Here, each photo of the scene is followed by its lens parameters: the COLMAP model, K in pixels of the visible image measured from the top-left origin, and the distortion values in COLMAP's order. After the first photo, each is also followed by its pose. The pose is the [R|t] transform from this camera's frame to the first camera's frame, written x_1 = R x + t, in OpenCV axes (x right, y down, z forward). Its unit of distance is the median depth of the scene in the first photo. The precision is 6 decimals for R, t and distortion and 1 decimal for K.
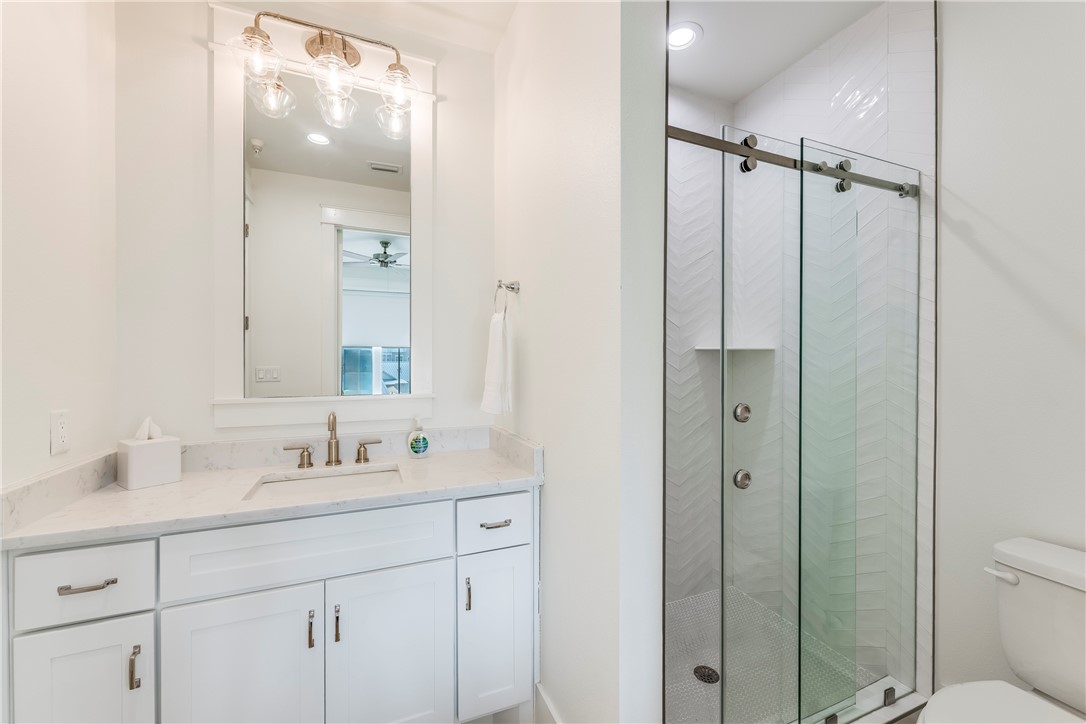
lens RADIAL K [[432.5, 0, 542.5], [0, 432.5, 357.4], [0, 0, 1]] dist [-0.000667, -0.000003]
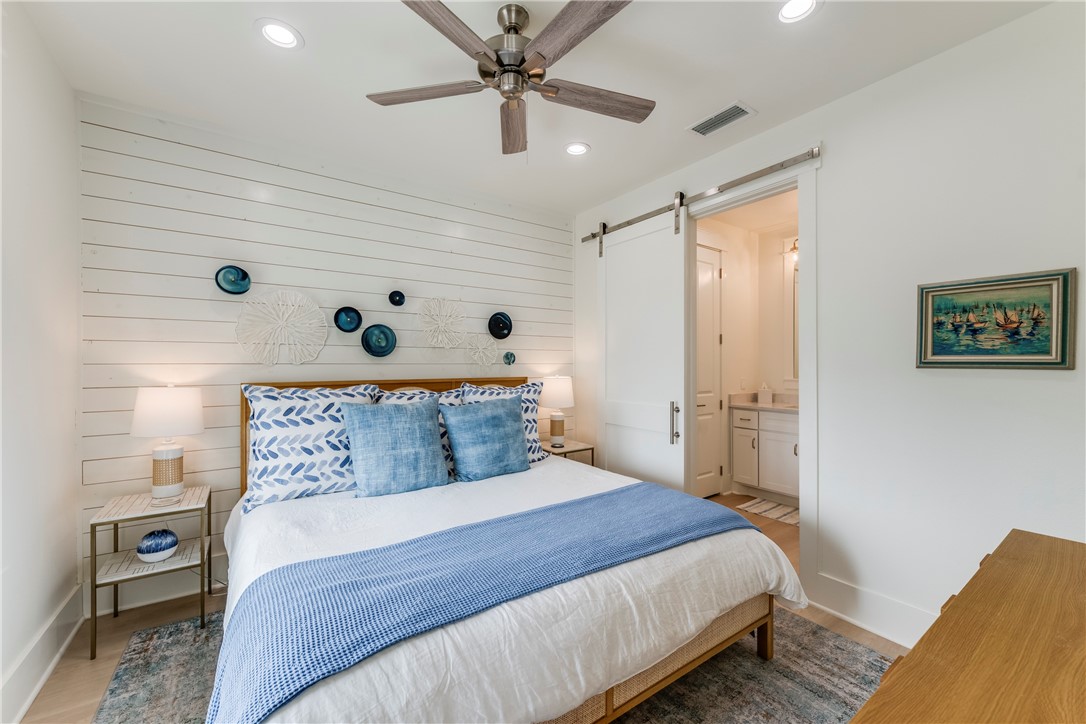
lens RADIAL K [[432.5, 0, 542.5], [0, 432.5, 357.4], [0, 0, 1]] dist [-0.000667, -0.000003]
pose [[0.205212, -0.006432, -0.978696, 2.458904], [-0.008307, 0.999931, -0.008313, -0.006377], [0.978682, 0.009836, 0.205144, -1.652366]]
